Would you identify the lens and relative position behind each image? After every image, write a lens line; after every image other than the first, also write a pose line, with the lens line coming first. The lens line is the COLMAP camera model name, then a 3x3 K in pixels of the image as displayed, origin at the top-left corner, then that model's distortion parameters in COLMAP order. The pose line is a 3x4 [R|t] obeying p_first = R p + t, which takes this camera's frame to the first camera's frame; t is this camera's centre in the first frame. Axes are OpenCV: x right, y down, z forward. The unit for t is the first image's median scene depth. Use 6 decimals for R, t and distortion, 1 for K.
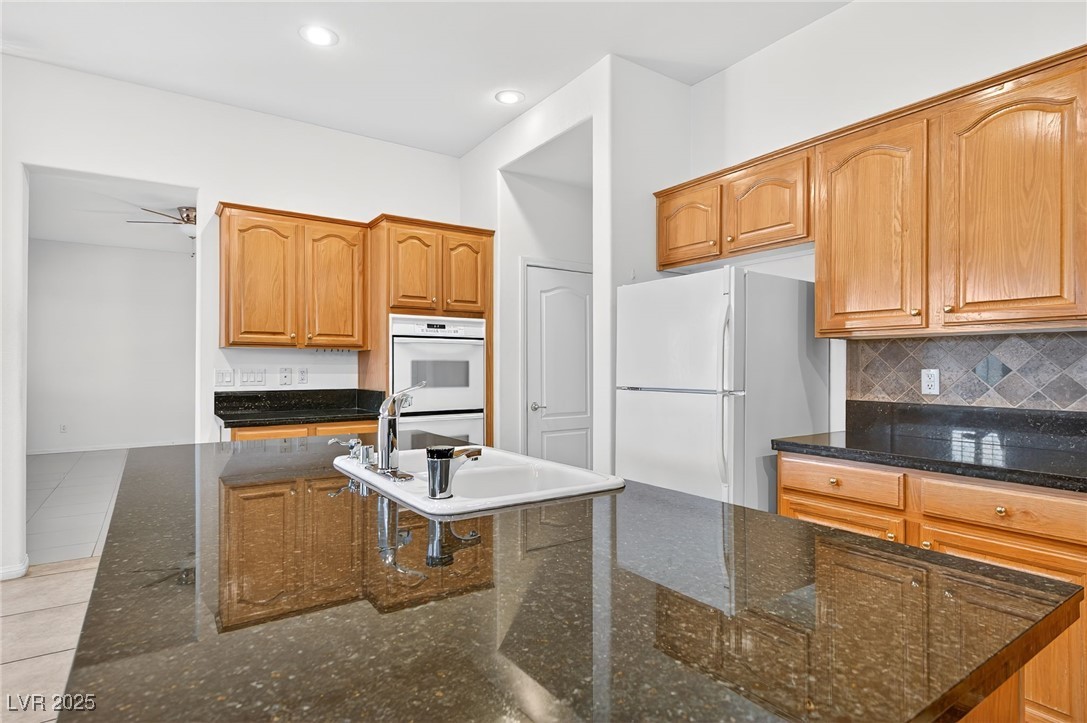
lens RADIAL K [[569.6, 0, 535.9], [0, 569.6, 370.0], [0, 0, 1]] dist [0.002505, -0.000615]
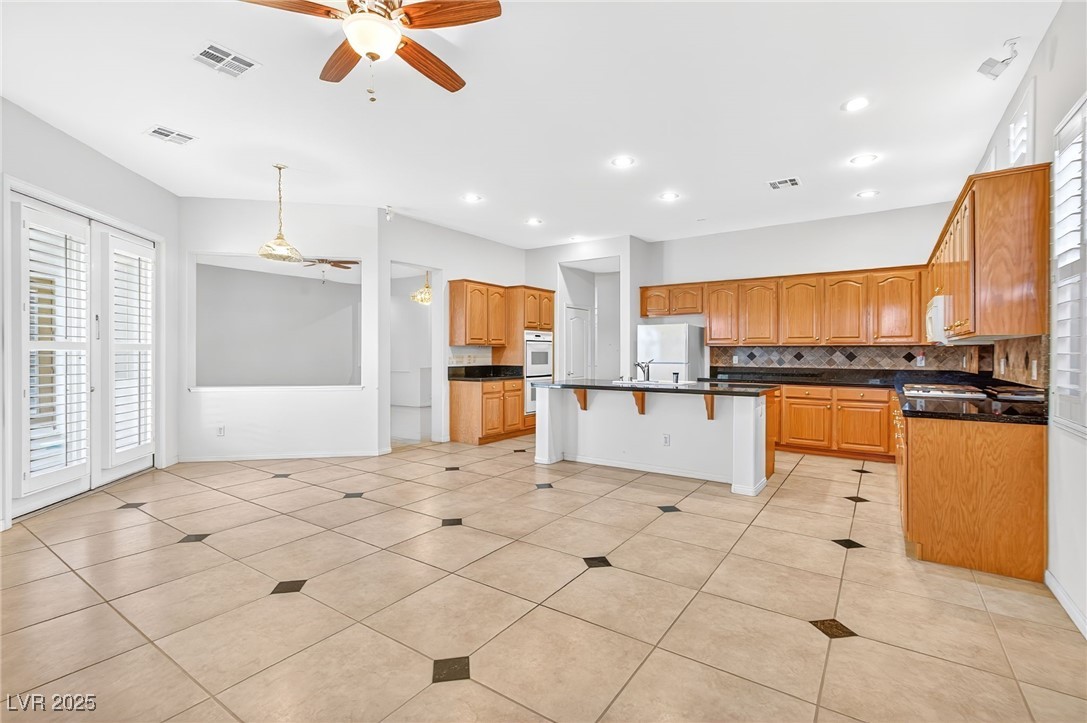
lens RADIAL K [[499.9, 0, 549.6], [0, 499.9, 355.5], [0, 0, 1]] dist [0.005546, -0.000330]
pose [[0.924356, -0.000467, 0.381532, -0.881045], [-0.000244, 0.999998, 0.001815, -0.005819], [-0.381532, -0.001771, 0.924354, -0.789566]]
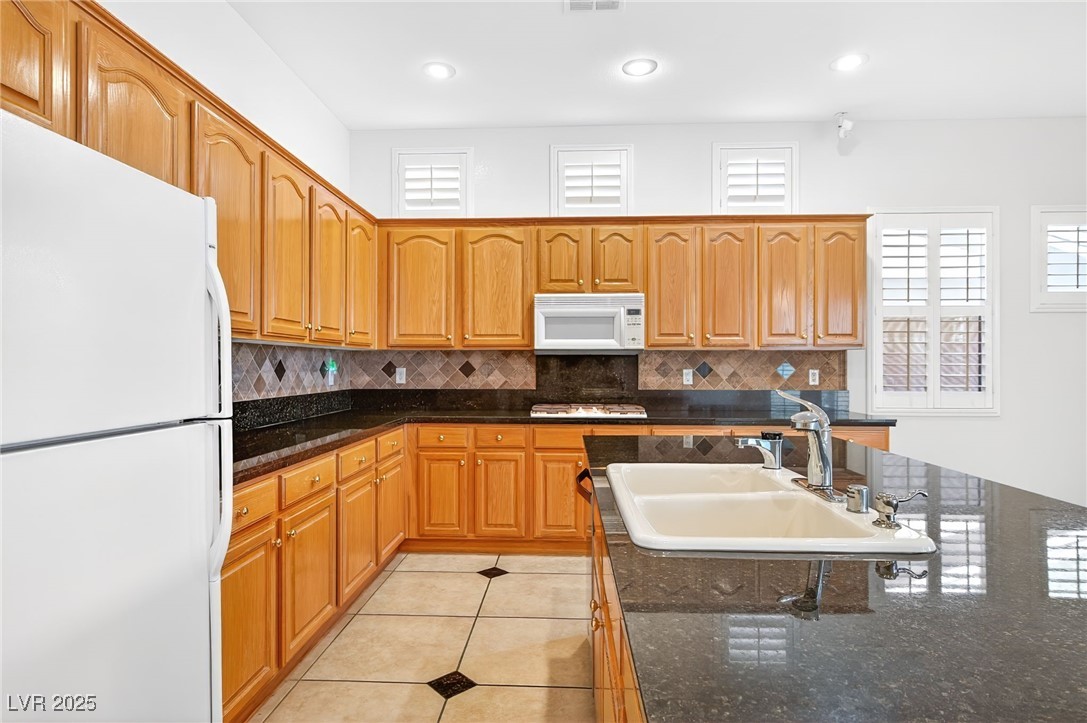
lens RADIAL K [[569.6, 0, 545.3], [0, 569.6, 362.4], [0, 0, 1]] dist [0.002505, -0.000615]
pose [[-0.804049, -0.004959, 0.594542, -0.164077], [-0.002117, 0.999983, 0.005477, -0.016066], [-0.594559, 0.003145, -0.804046, 0.791729]]
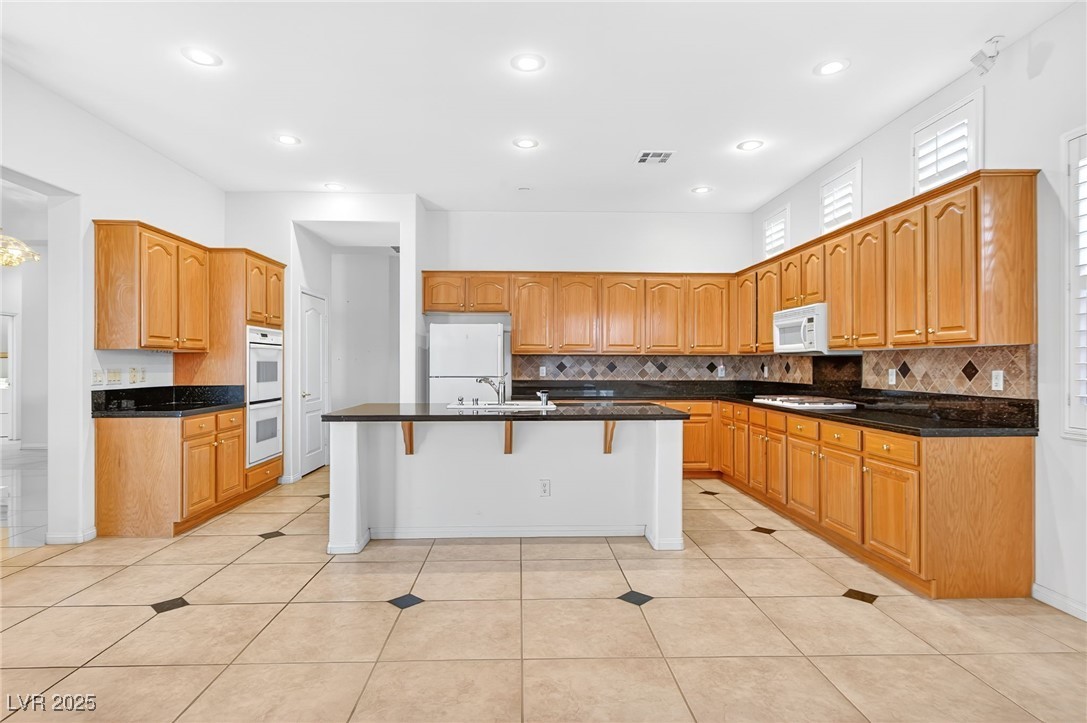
lens RADIAL K [[569.6, 0, 547.7], [0, 569.6, 365.7], [0, 0, 1]] dist [0.002505, -0.000615]
pose [[0.517615, -0.003004, 0.855608, -0.986964], [0.002658, 0.999995, 0.001903, -0.007665], [-0.855609, 0.001289, 0.517620, -0.245200]]
